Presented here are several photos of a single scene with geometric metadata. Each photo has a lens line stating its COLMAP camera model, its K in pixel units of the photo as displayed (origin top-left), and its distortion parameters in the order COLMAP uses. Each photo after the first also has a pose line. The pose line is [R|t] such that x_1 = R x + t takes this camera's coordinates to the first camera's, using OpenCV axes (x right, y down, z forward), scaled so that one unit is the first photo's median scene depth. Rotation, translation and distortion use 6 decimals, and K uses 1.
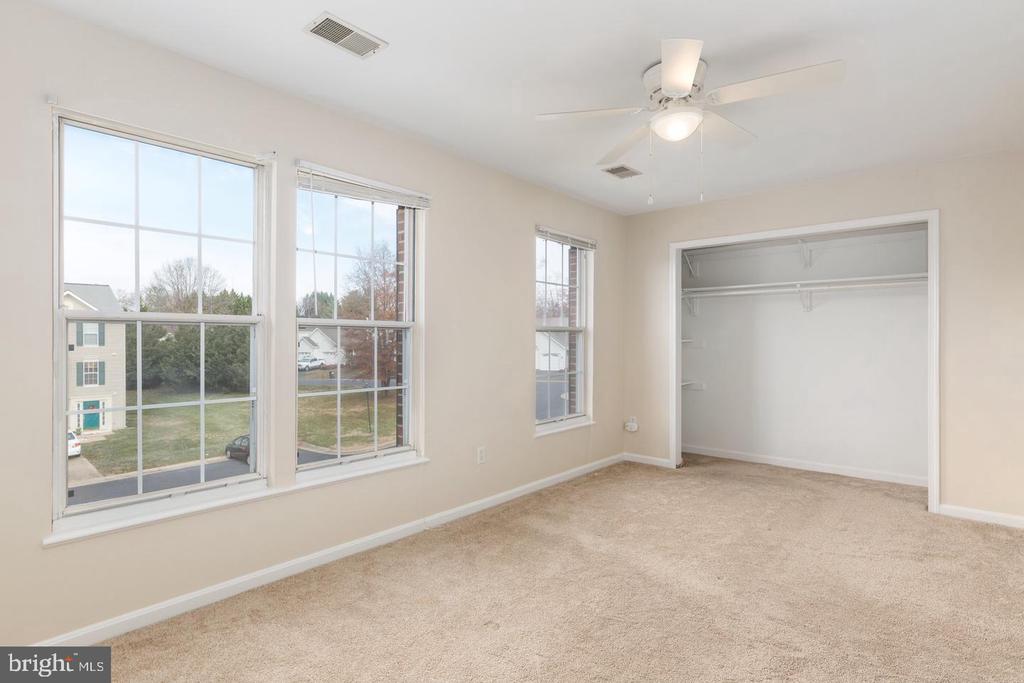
lens RADIAL K [[473.5, 0, 512.0], [0, 473.5, 341.5], [0, 0, 1]] dist [-0.001503, -0.000137]
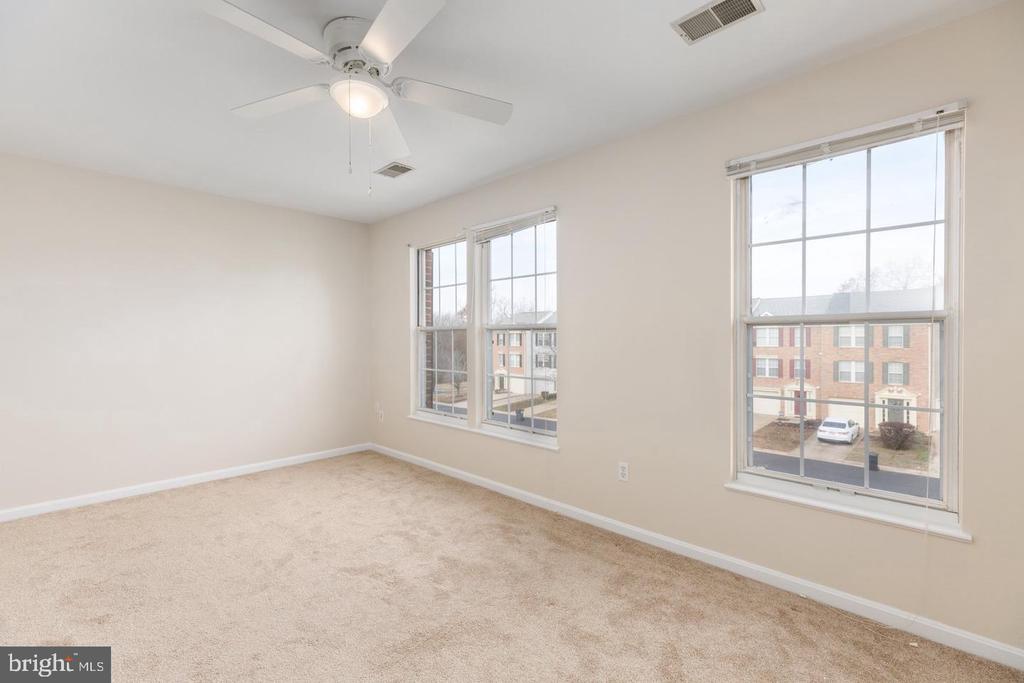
lens RADIAL K [[459.1, 0, 512.0], [0, 459.1, 341.5], [0, 0, 1]] dist [0.001280, 0.000088]
pose [[-0.025225, -0.003905, -0.999674, 0.684688], [0.003410, 0.999986, -0.003992, 0.007651], [0.999676, -0.003510, -0.025212, 0.731496]]
